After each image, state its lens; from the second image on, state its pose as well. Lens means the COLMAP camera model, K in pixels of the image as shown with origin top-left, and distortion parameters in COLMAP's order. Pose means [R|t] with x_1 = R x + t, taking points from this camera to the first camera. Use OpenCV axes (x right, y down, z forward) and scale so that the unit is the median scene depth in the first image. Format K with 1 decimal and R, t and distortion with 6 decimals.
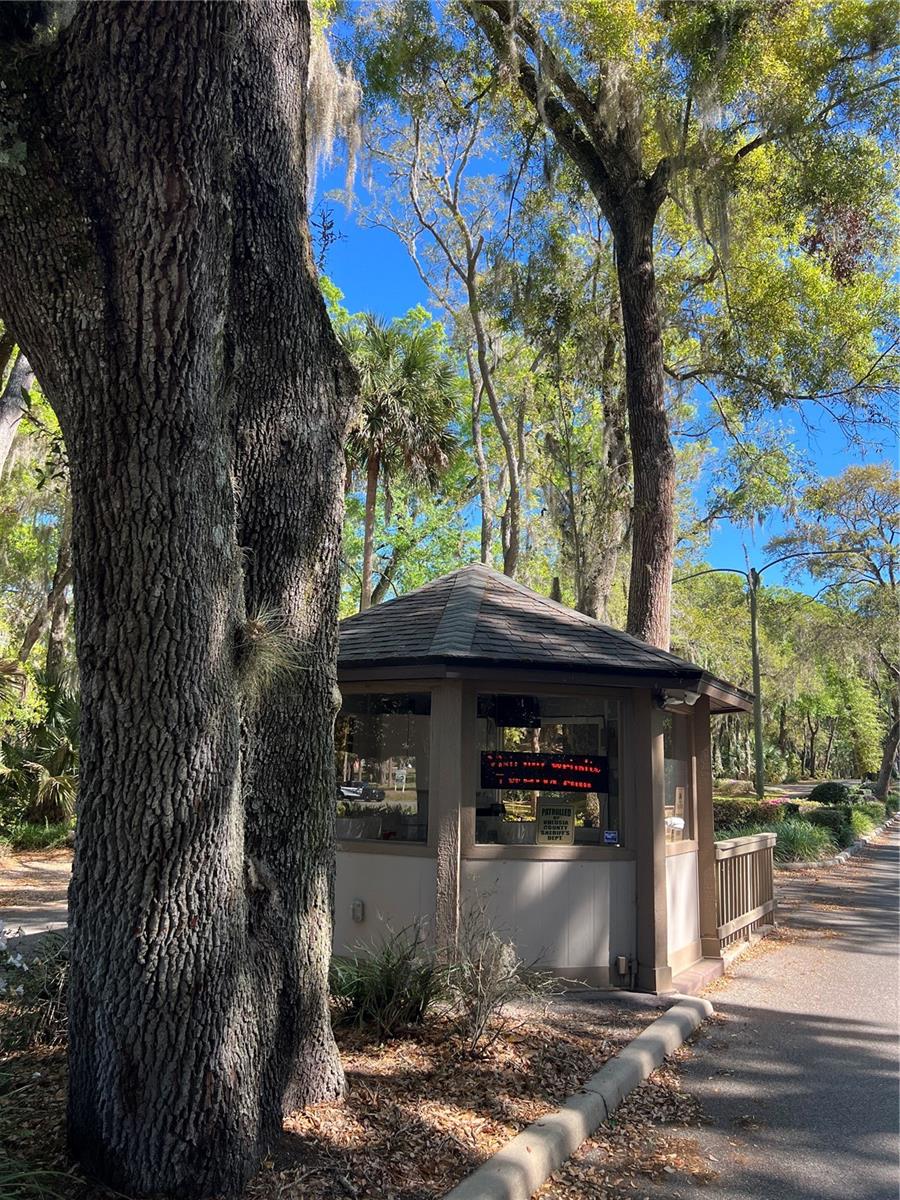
lens RADIAL K [[914.3, 0, 450.0], [0, 914.3, 600.0], [0, 0, 1]] dist [0.002481, -0.003695]
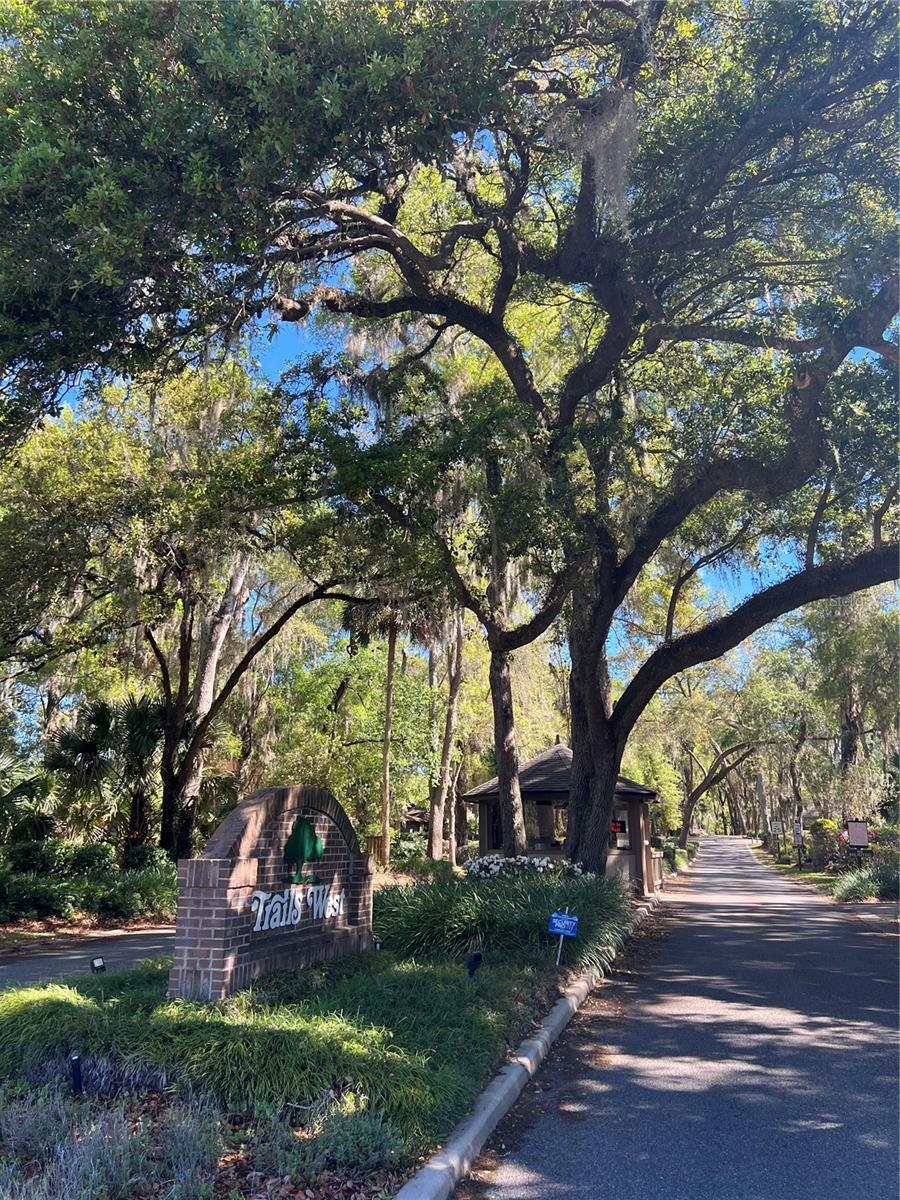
lens RADIAL K [[909.9, 0, 447.9], [0, 909.9, 582.4], [0, 0, 1]] dist [0.002696, -0.001304]
pose [[0.979125, 0.036630, 0.199933, -0.120935], [-0.019258, 0.995921, -0.088152, -0.040024], [-0.202346, 0.082461, 0.975836, -0.221711]]
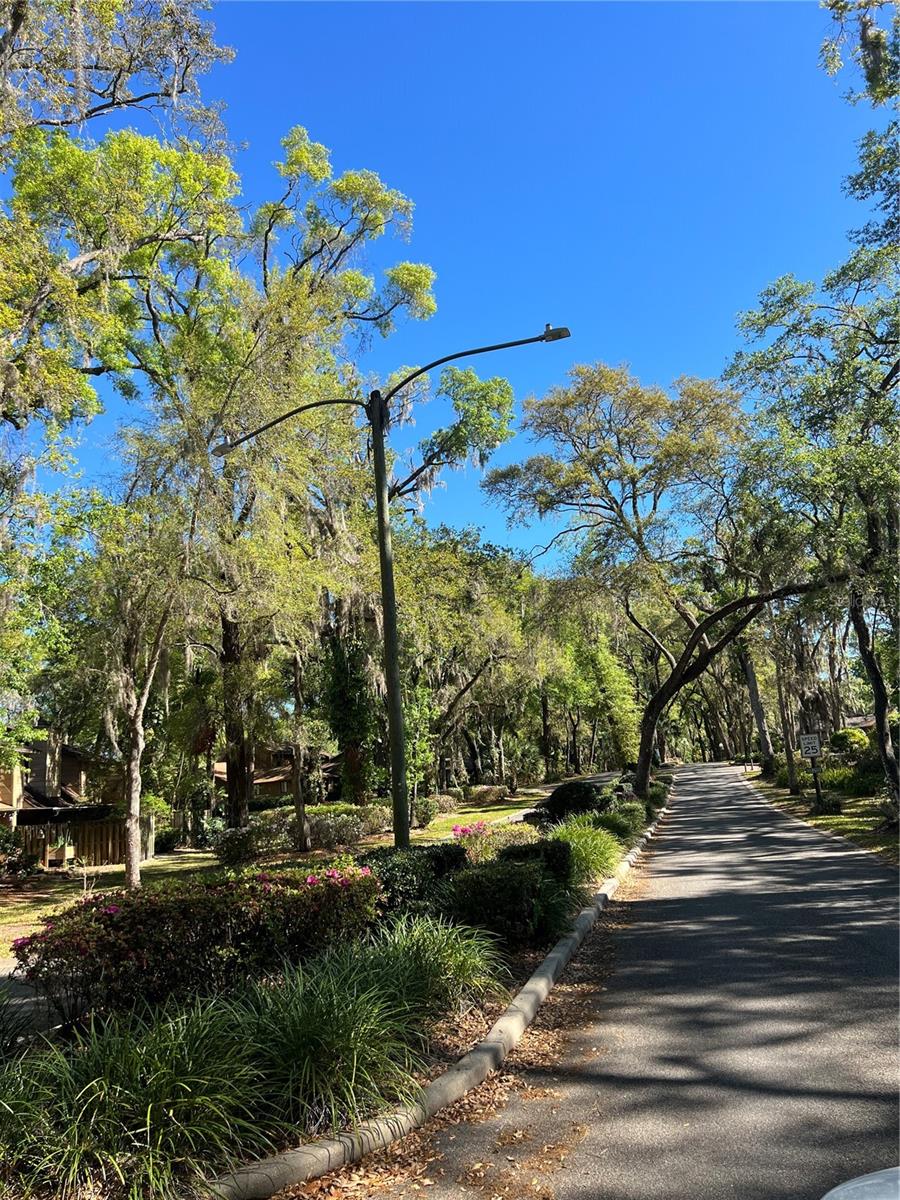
lens RADIAL K [[914.3, 0, 450.0], [0, 914.3, 600.0], [0, 0, 1]] dist [0.002481, -0.003695]
pose [[0.970093, -0.052460, 0.236996, 0.096748], [0.057297, 0.998265, -0.013561, 0.036781], [-0.235873, 0.026734, 0.971416, 0.194489]]
